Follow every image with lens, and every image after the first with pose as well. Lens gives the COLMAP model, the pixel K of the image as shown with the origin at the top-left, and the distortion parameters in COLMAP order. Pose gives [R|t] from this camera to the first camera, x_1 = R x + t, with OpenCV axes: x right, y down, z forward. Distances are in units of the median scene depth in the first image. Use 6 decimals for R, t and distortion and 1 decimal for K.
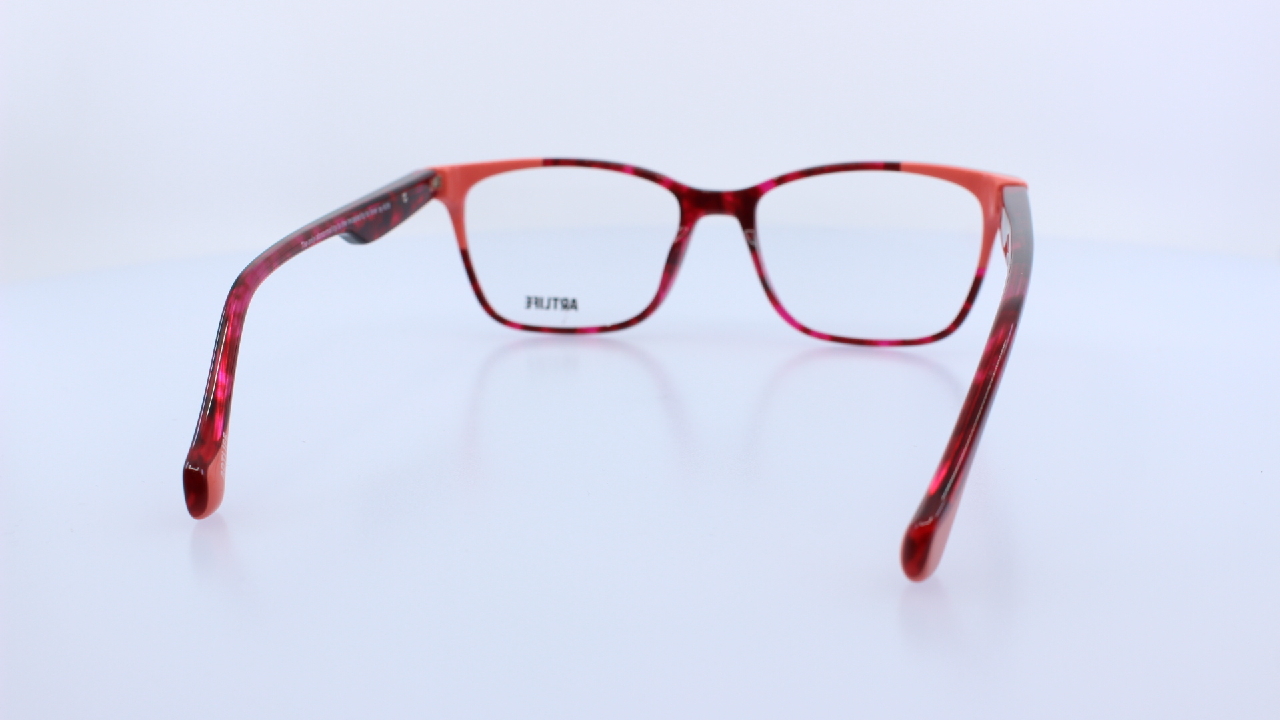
lens RADIAL K [[1398.3, 0, 641.9], [0, 1398.3, 359.6], [0, 0, 1]] dist [-0.136845, 0.000000]
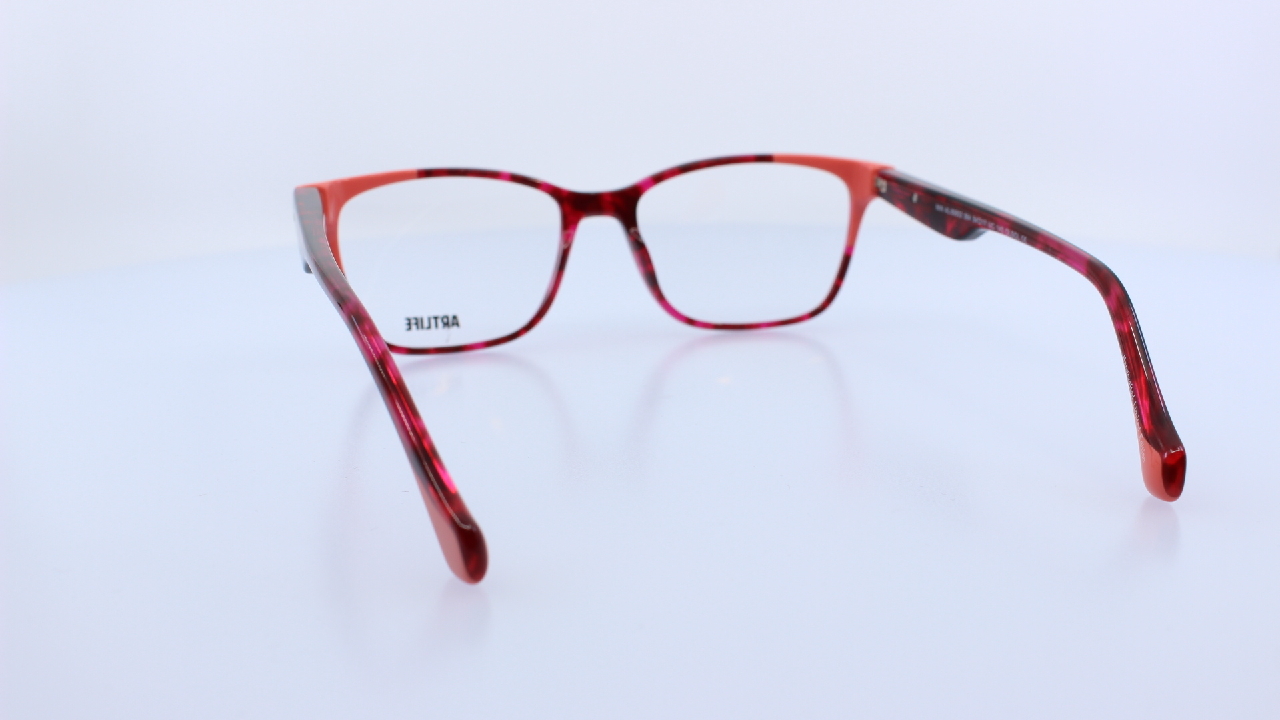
lens RADIAL K [[1398.3, 0, 637.8], [0, 1398.3, 356.7], [0, 0, 1]] dist [-0.136845, 0.000000]
pose [[0.869577, -0.113480, 0.480581, -0.411360], [0.118258, 0.992772, 0.020446, -0.020823], [-0.479428, 0.039053, 0.876712, 0.113350]]
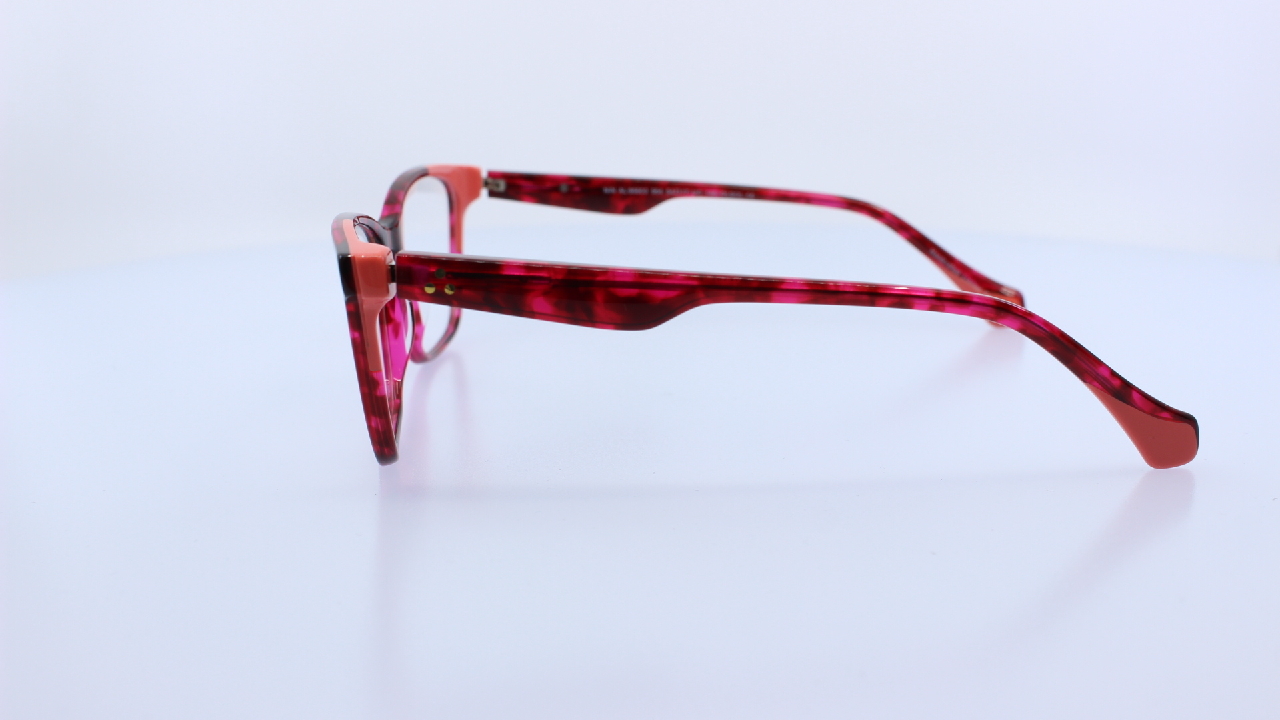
lens RADIAL K [[1398.3, 0, 650.7], [0, 1398.3, 359.4], [0, 0, 1]] dist [-0.136845, 0.000000]
pose [[-0.265357, -0.211828, 0.940592, -0.797936], [0.241504, 0.929863, 0.277544, -0.240288], [-0.933414, 0.300806, -0.195589, 1.031238]]
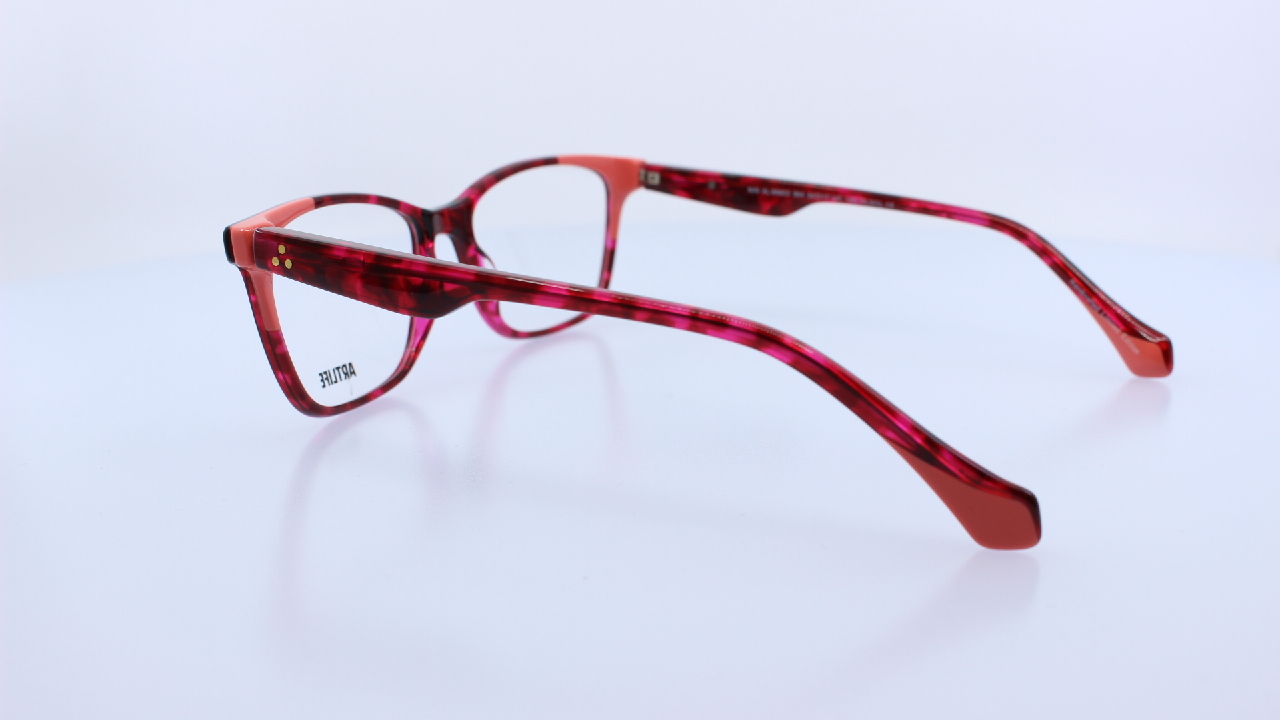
lens RADIAL K [[1398.3, 0, 647.3], [0, 1398.3, 363.6], [0, 0, 1]] dist [-0.136845, 0.000000]
pose [[0.256057, -0.220884, 0.941087, -0.799126], [0.237098, 0.958156, 0.160379, -0.137037], [-0.937134, 0.182064, 0.297713, 0.609538]]
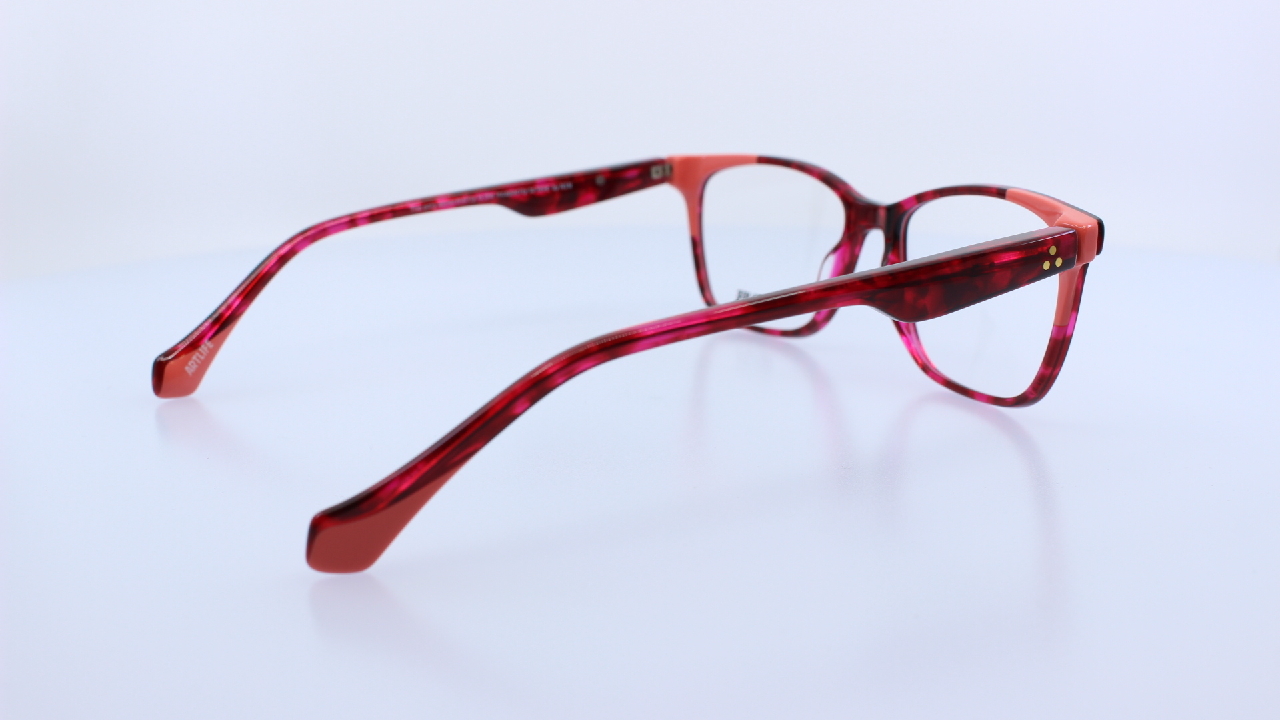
lens RADIAL K [[1398.3, 0, 640.6], [0, 1398.3, 366.5], [0, 0, 1]] dist [-0.136845, 0.000000]
pose [[0.696080, 0.175170, -0.696267, 0.602012], [-0.164794, 0.982870, 0.082525, -0.064770], [0.698796, 0.057296, 0.713023, 0.238750]]
